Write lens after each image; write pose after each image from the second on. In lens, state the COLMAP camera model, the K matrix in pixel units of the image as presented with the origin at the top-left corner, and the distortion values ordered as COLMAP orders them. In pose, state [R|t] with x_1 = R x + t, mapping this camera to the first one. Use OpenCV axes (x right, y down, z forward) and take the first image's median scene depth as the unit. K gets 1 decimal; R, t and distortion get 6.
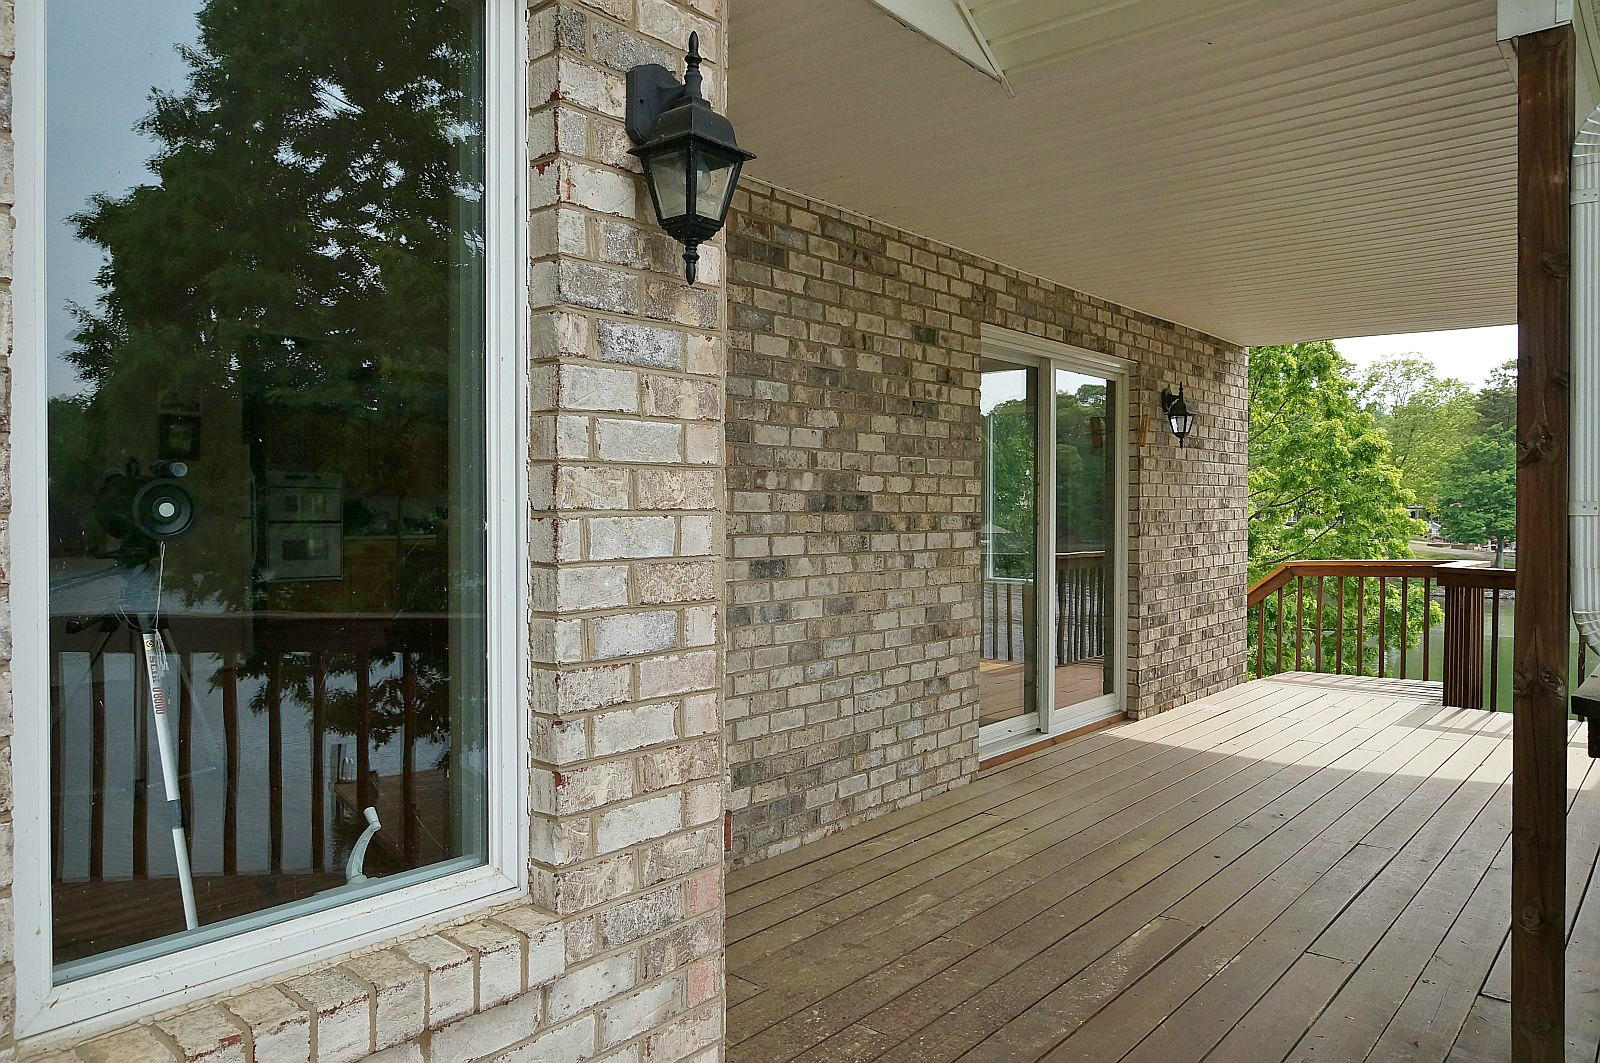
lens RADIAL K [[1097.5, 0, 796.3], [0, 1097.5, 534.7], [0, 0, 1]] dist [-0.019421, 0.001536]
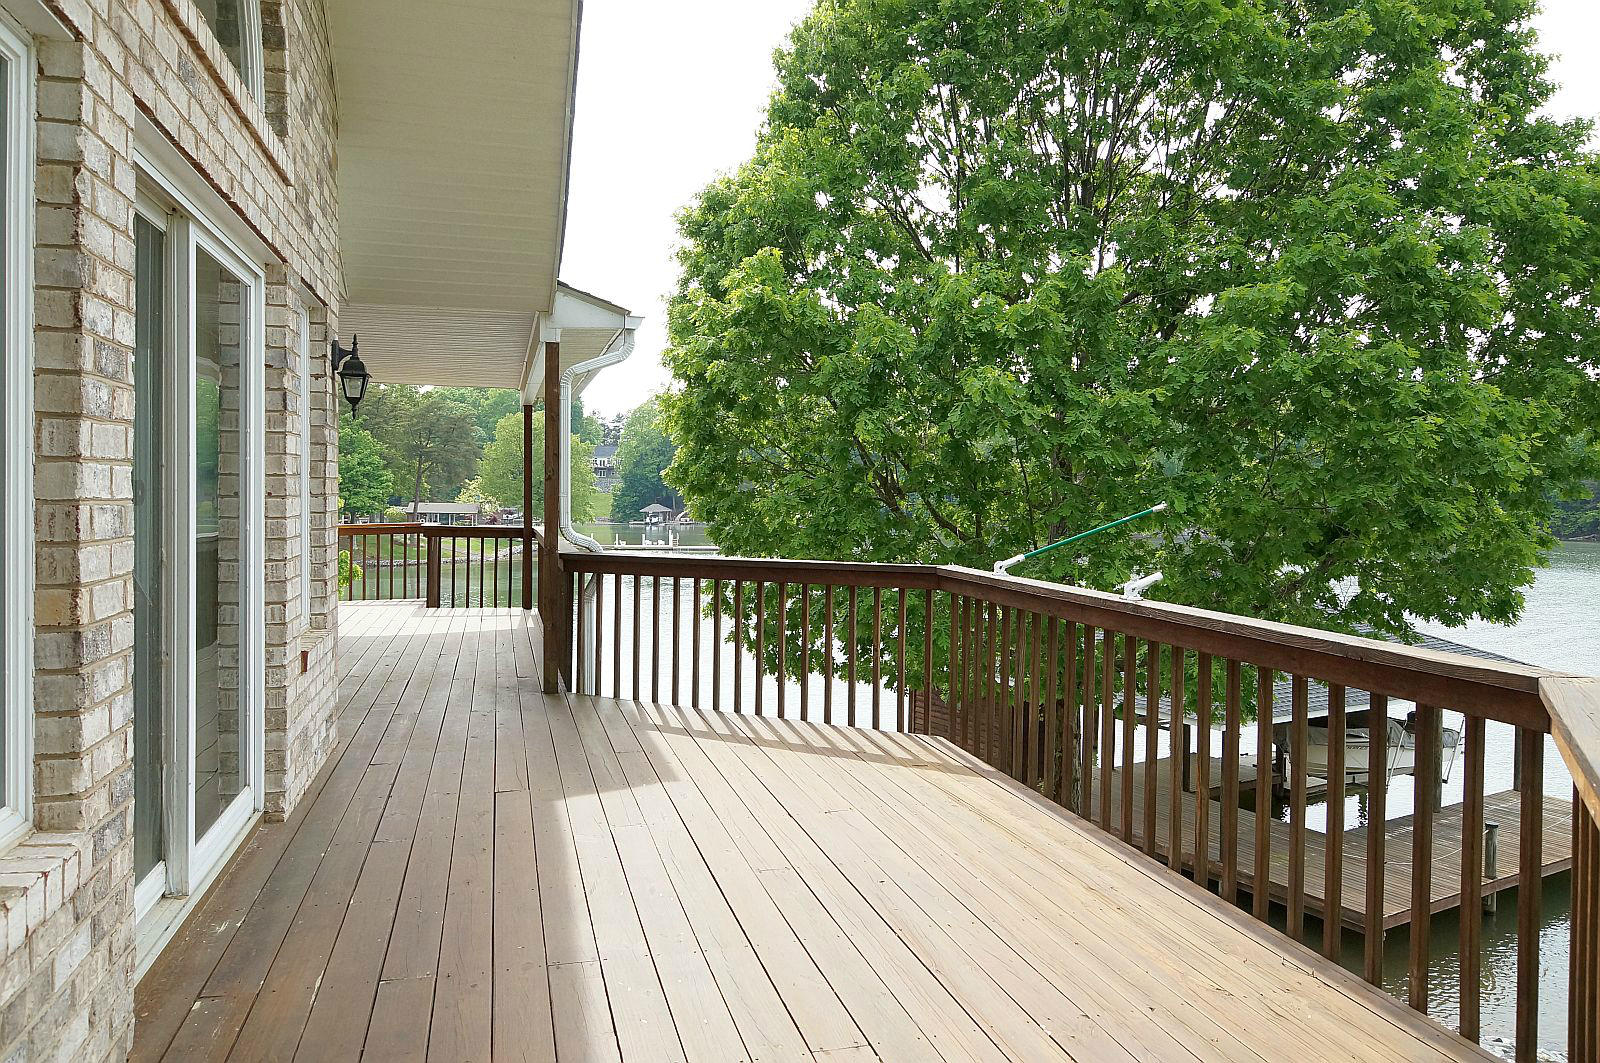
lens RADIAL K [[1097.5, 0, 797.7], [0, 1097.5, 528.5], [0, 0, 1]] dist [-0.019421, 0.001536]
pose [[0.564884, -0.014807, 0.825037, -1.706531], [0.001805, 0.999859, 0.016709, 0.021080], [-0.825168, -0.007949, 0.564831, -1.533265]]
